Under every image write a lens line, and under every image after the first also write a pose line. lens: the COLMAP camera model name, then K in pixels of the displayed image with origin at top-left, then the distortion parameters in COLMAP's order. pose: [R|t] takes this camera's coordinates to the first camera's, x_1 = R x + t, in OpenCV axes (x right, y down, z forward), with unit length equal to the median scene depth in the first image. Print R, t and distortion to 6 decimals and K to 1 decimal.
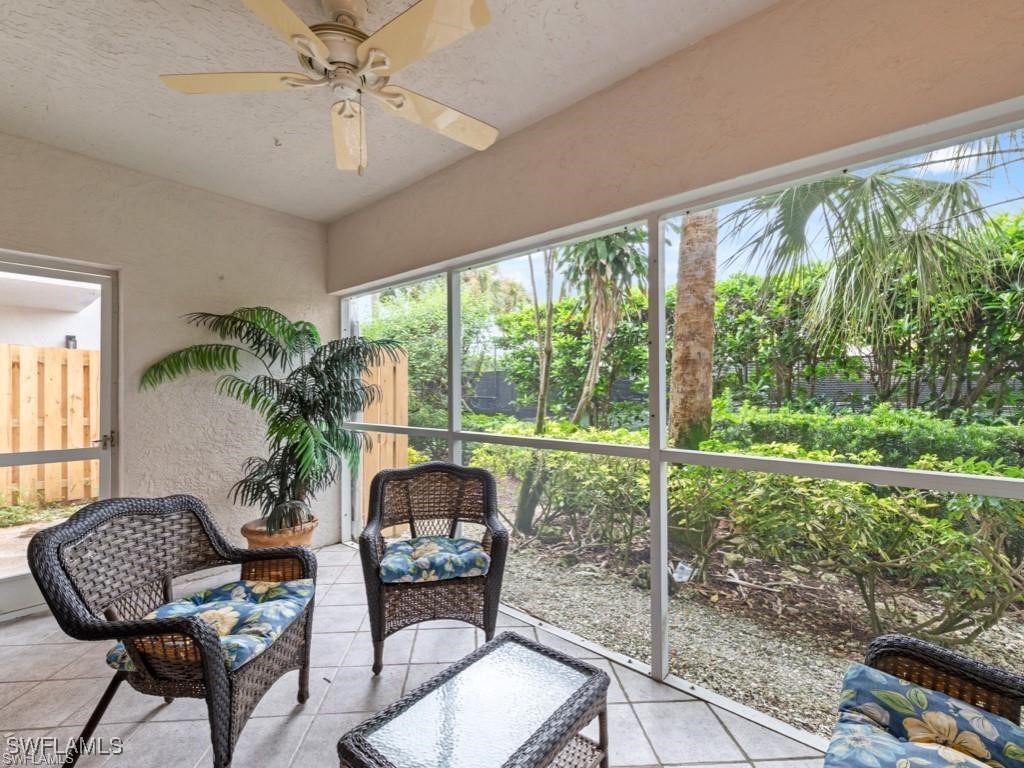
lens RADIAL K [[456.0, 0, 501.7], [0, 456.0, 386.5], [0, 0, 1]] dist [0.004802, 0.000380]
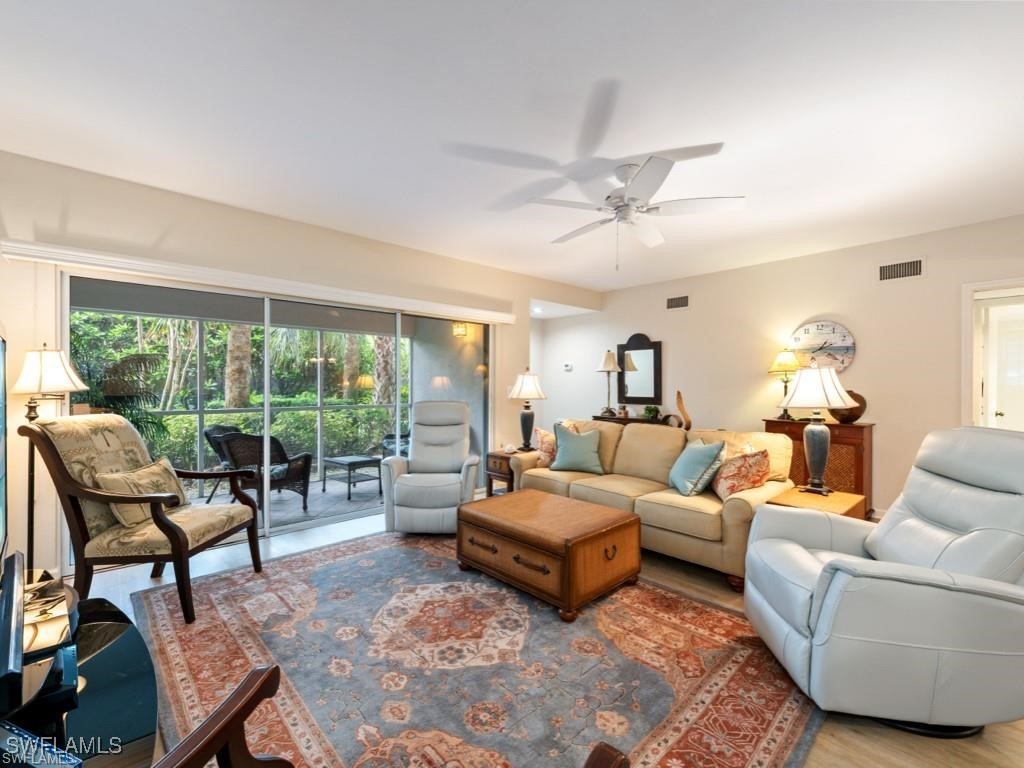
lens RADIAL K [[456.0, 0, 517.1], [0, 456.0, 388.5], [0, 0, 1]] dist [0.004802, 0.000380]
pose [[0.096986, -0.009636, 0.995239, -1.351966], [-0.008788, 0.999906, 0.010538, -0.013781], [-0.995247, -0.009768, 0.096892, -0.311164]]
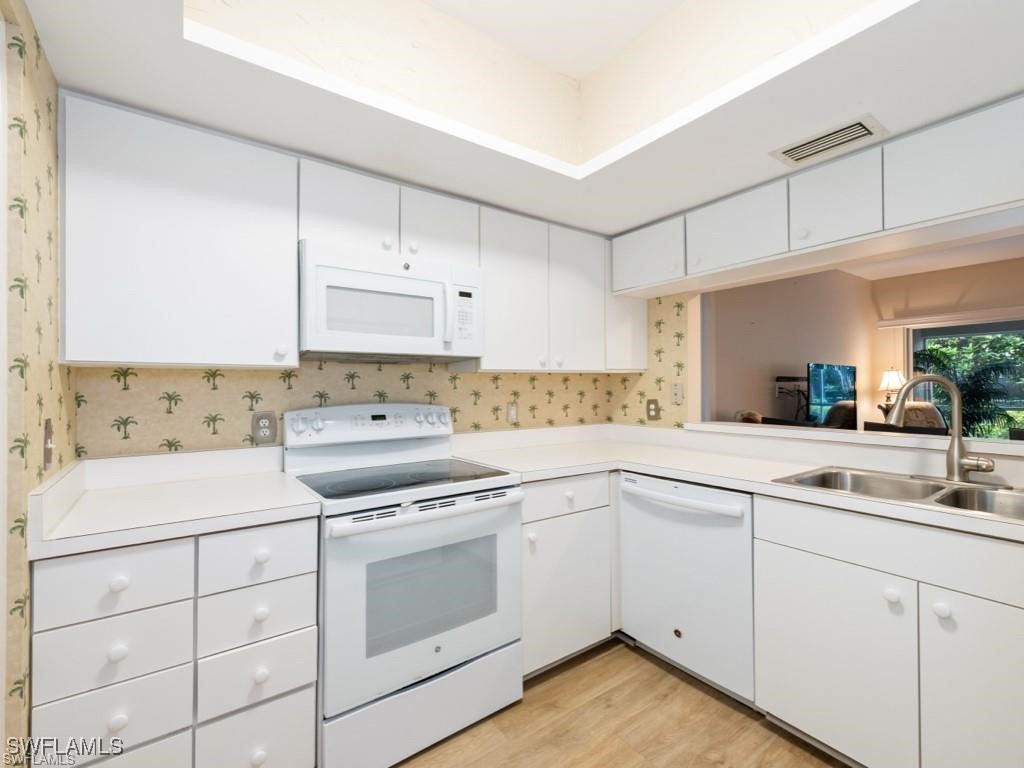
lens RADIAL K [[456.0, 0, 510.8], [0, 456.0, 387.6], [0, 0, 1]] dist [0.004802, 0.000380]
pose [[0.976842, -0.008334, -0.213800, -1.604422], [0.010133, 0.999922, 0.007322, -0.025403], [0.213723, -0.009319, 0.976850, -1.199188]]
